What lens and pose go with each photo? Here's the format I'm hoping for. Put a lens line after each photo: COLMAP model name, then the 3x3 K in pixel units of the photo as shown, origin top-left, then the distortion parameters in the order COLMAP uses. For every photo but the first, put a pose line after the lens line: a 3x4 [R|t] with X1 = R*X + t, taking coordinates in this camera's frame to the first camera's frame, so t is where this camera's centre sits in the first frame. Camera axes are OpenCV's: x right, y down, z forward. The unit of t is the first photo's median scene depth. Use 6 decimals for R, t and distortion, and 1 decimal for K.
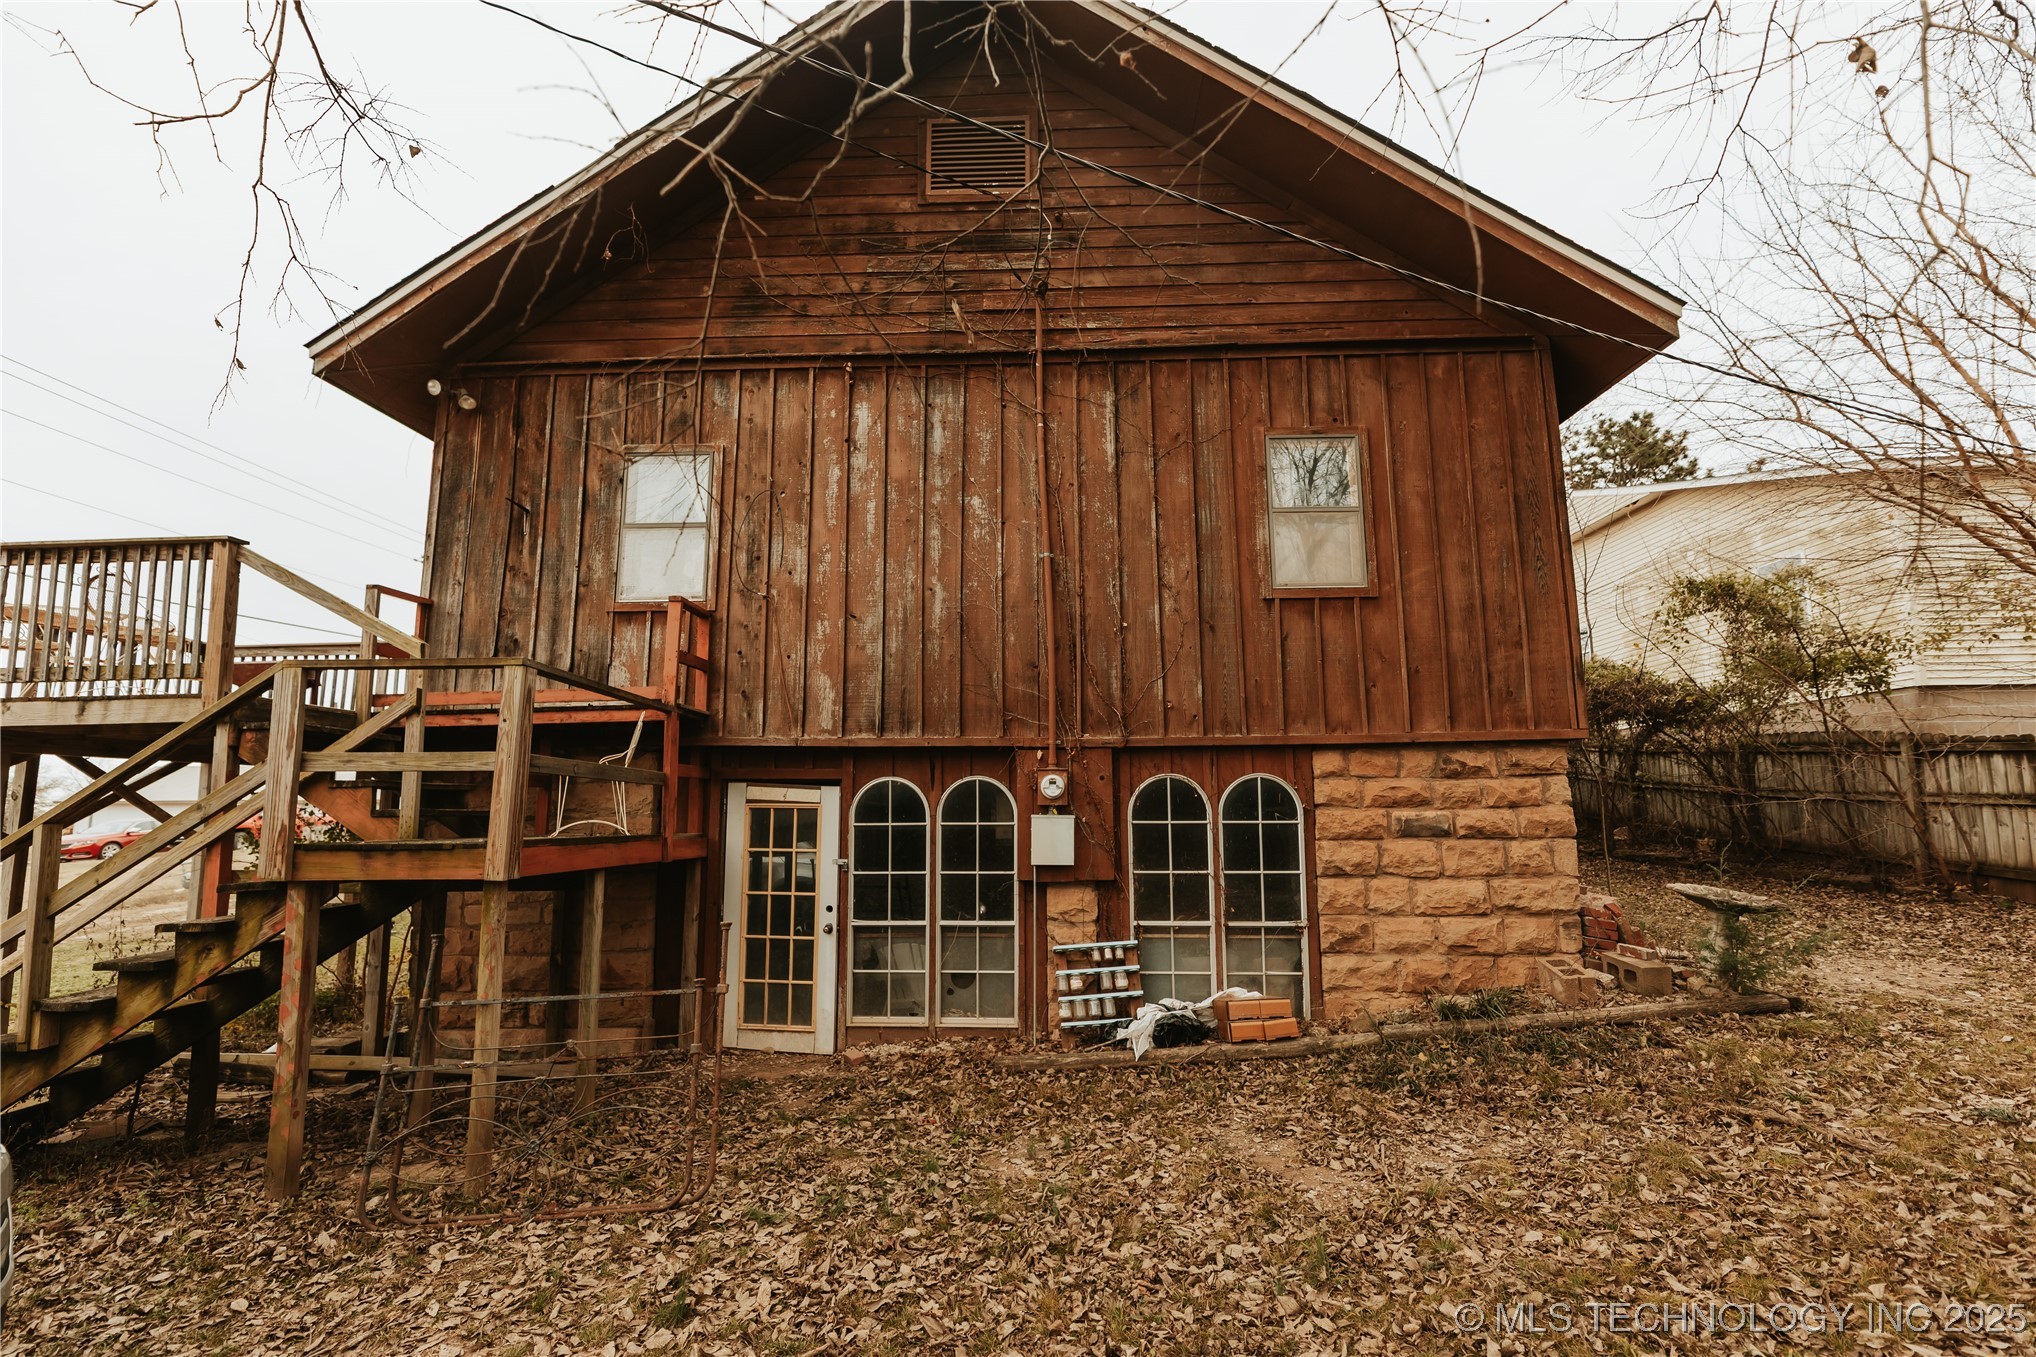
lens RADIAL K [[832.1, 0, 1019.6], [0, 832.1, 702.5], [0, 0, 1]] dist [-0.001006, -0.000001]
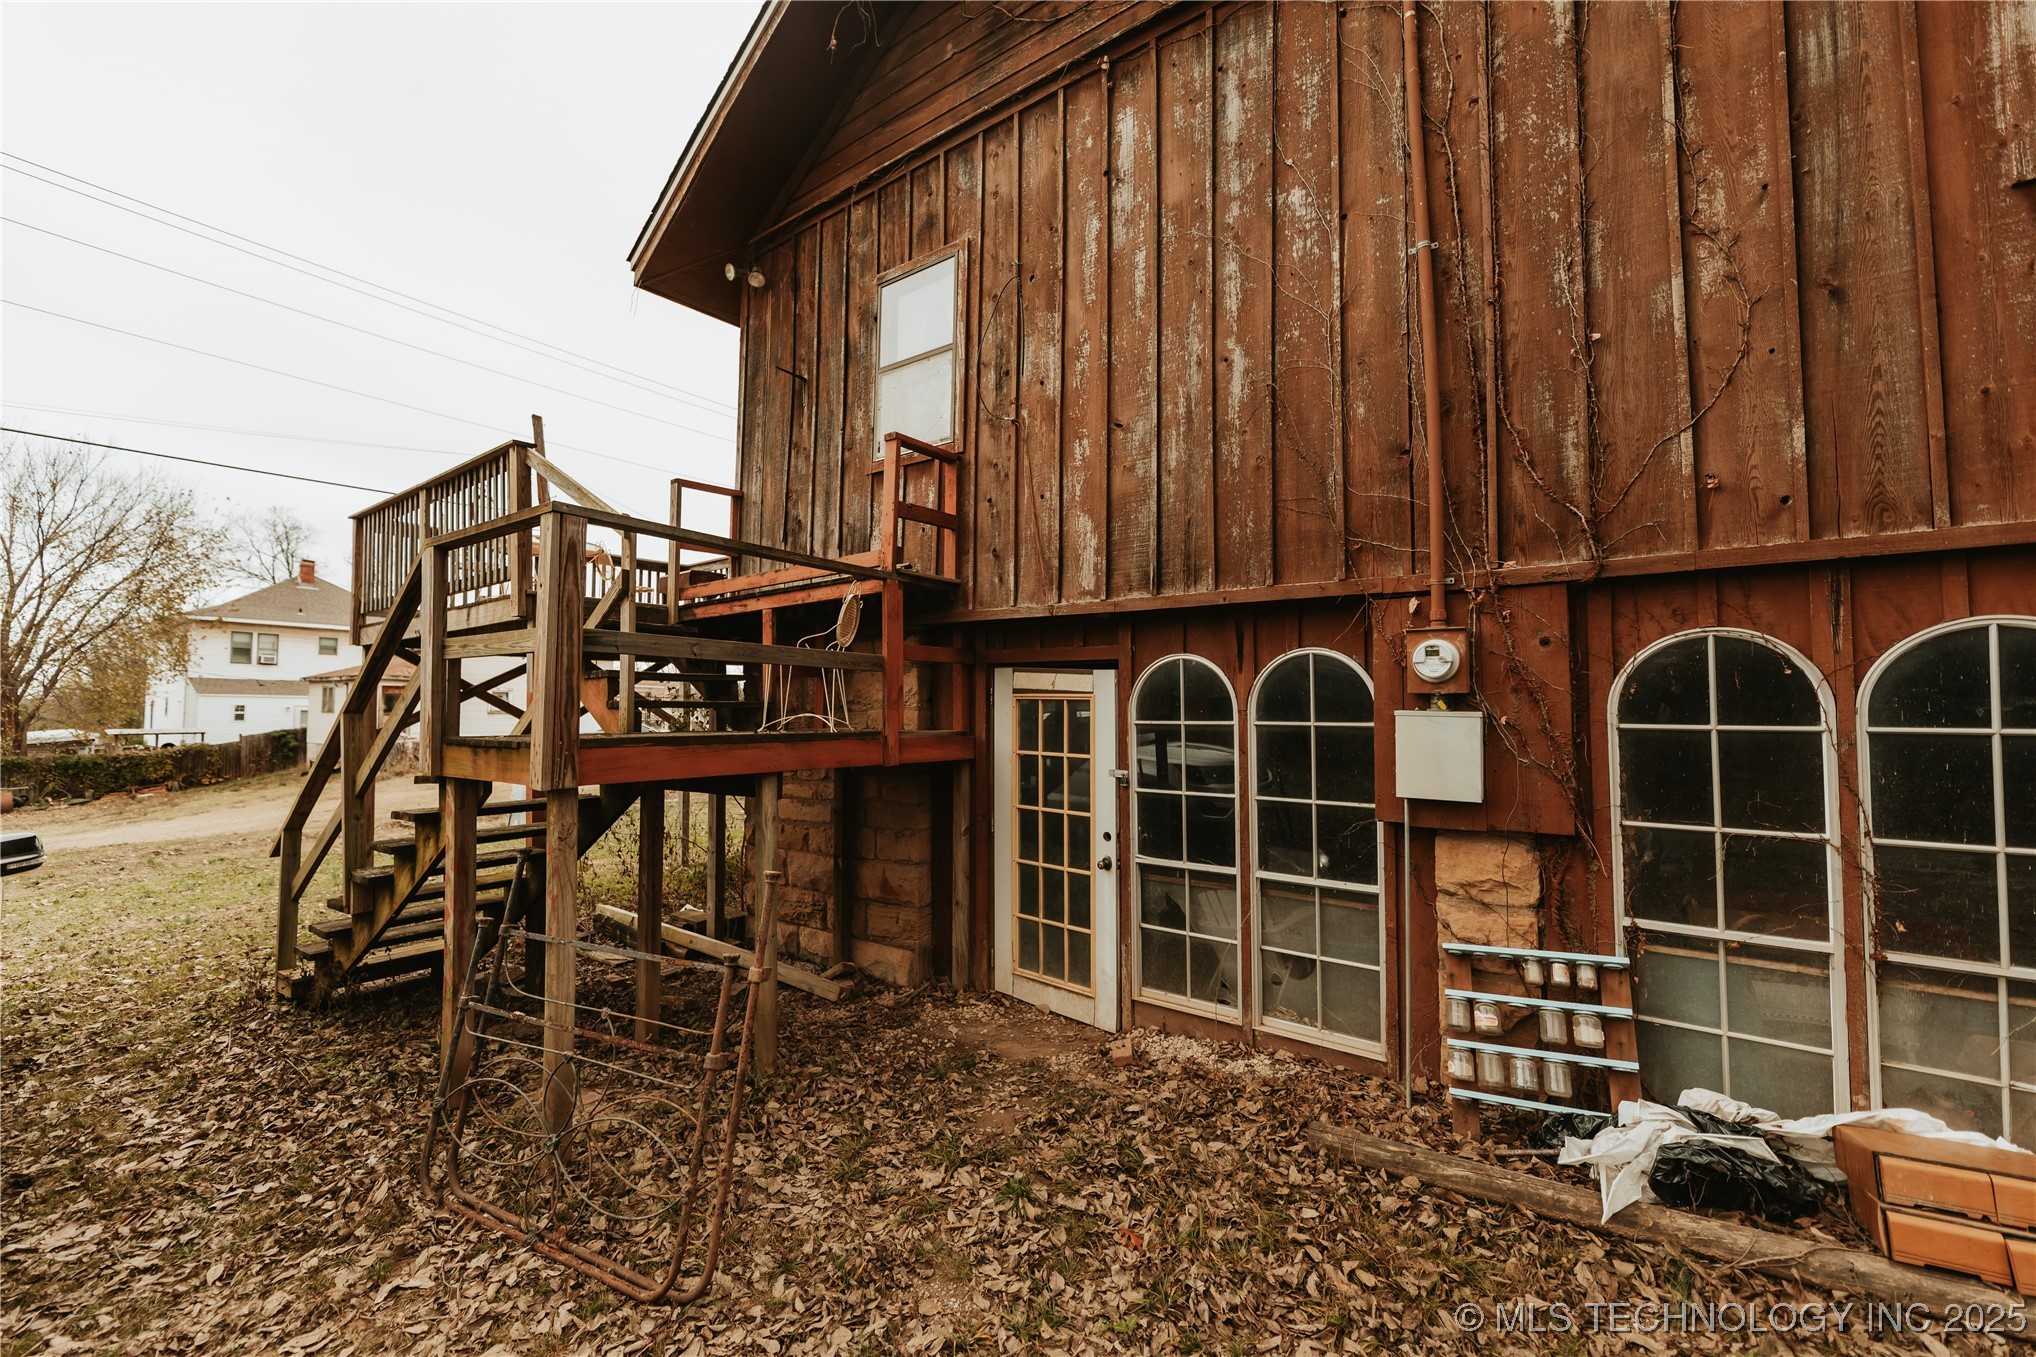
lens RADIAL K [[811.0, 0, 1015.7], [0, 811.0, 671.6], [0, 0, 1]] dist [-0.000970, -0.000133]
pose [[0.830646, -0.019675, -0.556453, 0.103689], [0.069384, 0.995244, 0.068383, 0.050049], [0.552461, -0.095411, 0.828060, 0.381854]]
